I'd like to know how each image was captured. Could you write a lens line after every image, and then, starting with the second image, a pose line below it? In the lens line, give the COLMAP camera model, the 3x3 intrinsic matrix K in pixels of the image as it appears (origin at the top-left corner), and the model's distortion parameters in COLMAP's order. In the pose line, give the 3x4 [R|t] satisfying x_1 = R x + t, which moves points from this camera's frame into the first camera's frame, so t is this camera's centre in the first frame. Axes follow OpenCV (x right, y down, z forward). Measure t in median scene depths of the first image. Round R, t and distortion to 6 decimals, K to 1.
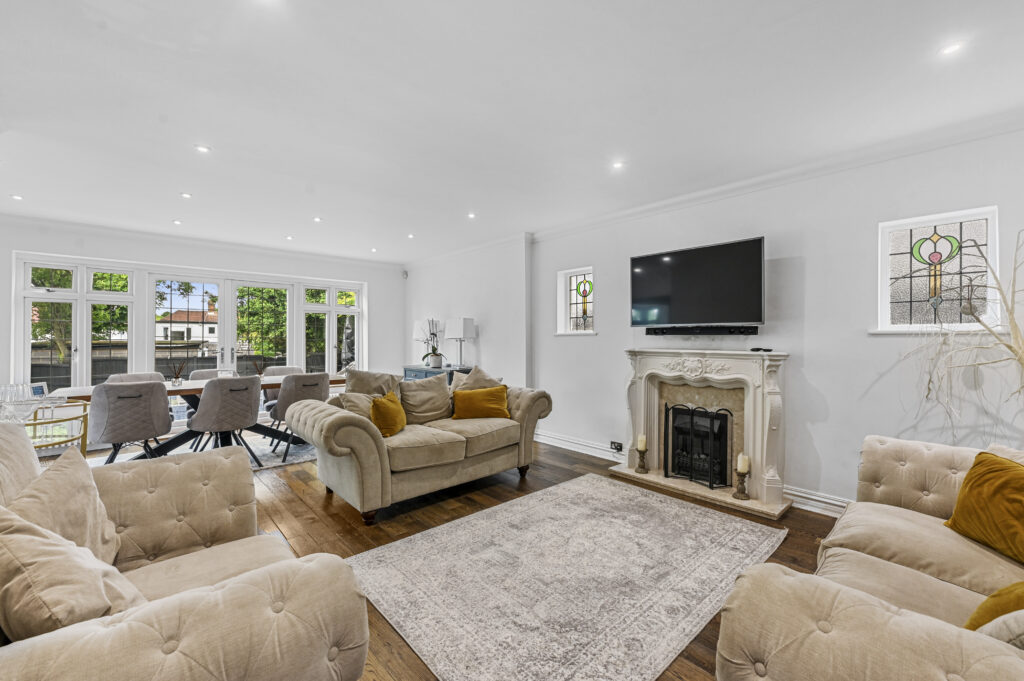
lens RADIAL K [[415.4, 0, 513.6], [0, 415.4, 340.1], [0, 0, 1]] dist [-0.006993, 0.000498]
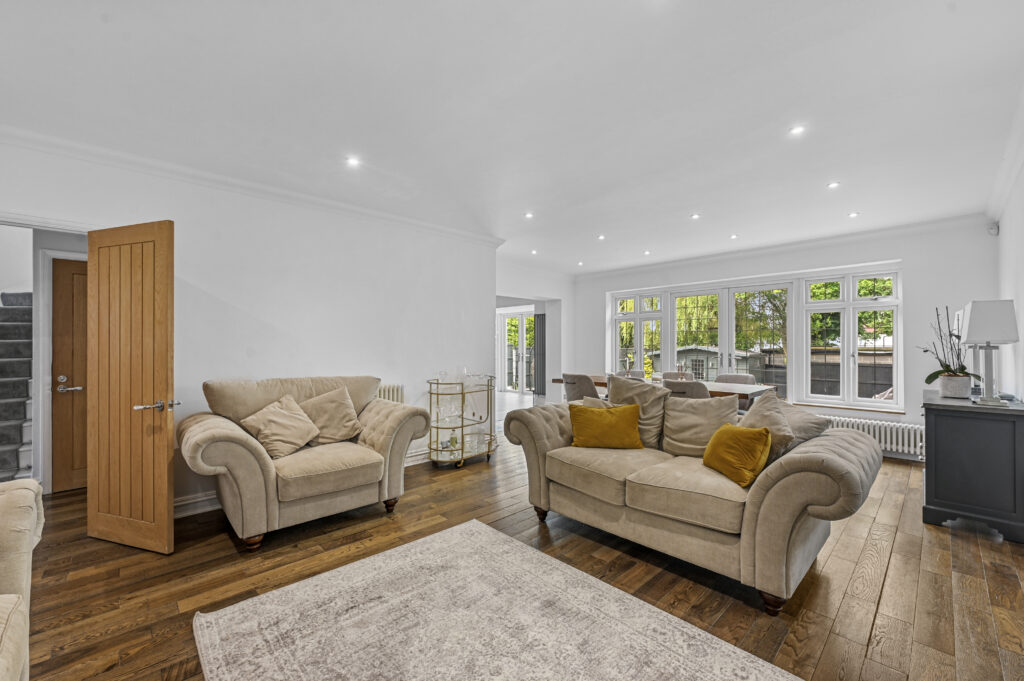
lens RADIAL K [[415.4, 0, 515.8], [0, 415.4, 342.6], [0, 0, 1]] dist [-0.006993, 0.000498]
pose [[0.022716, -0.007093, -0.999717, 0.586290], [-0.003028, 0.999970, -0.007164, 0.000130], [0.999737, 0.003190, 0.022694, 0.749462]]
